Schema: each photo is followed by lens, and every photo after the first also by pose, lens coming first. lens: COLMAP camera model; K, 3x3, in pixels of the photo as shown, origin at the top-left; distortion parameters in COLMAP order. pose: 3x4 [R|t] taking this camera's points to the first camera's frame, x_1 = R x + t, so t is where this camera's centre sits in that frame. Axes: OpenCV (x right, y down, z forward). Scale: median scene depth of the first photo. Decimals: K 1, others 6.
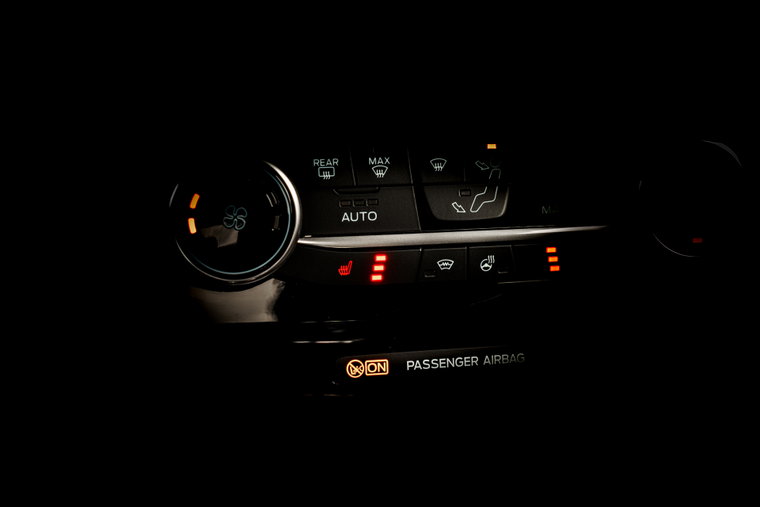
lens RADIAL K [[1529.1, 0, 380.2], [0, 1529.1, 252.4], [0, 0, 1]] dist [-0.082529, 0.000000]
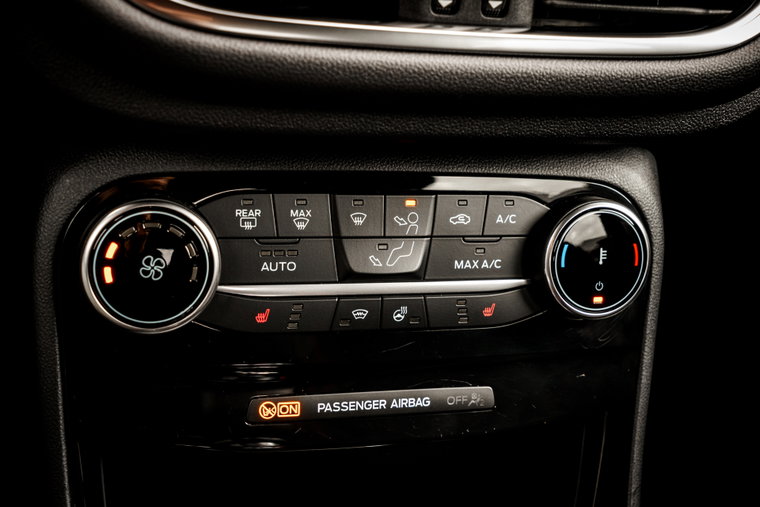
lens RADIAL K [[1089.0, 0, 379.4], [0, 1089.0, 253.9], [0, 0, 1]] dist [-0.001419, 0.000000]
pose [[0.997413, 0.053324, 0.048205, 0.018156], [-0.056054, 0.996790, 0.057172, -0.076987], [-0.045001, -0.059726, 0.997200, 0.262150]]
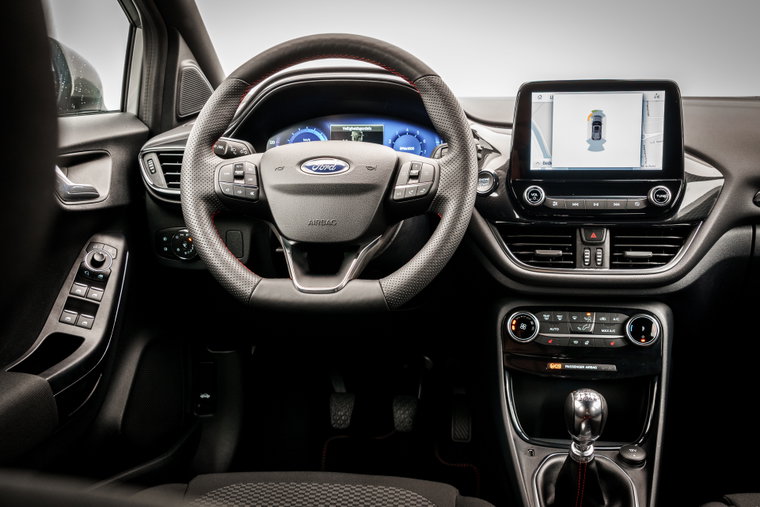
lens RADIAL K [[804.0, 0, 380.6], [0, 804.0, 251.8], [0, 0, 1]] dist [-0.003995, 0.000000]
pose [[0.940405, 0.012352, -0.339831, 0.282605], [-0.077160, 0.981026, -0.177863, 0.195828], [0.331186, 0.193485, 0.923515, -1.225010]]
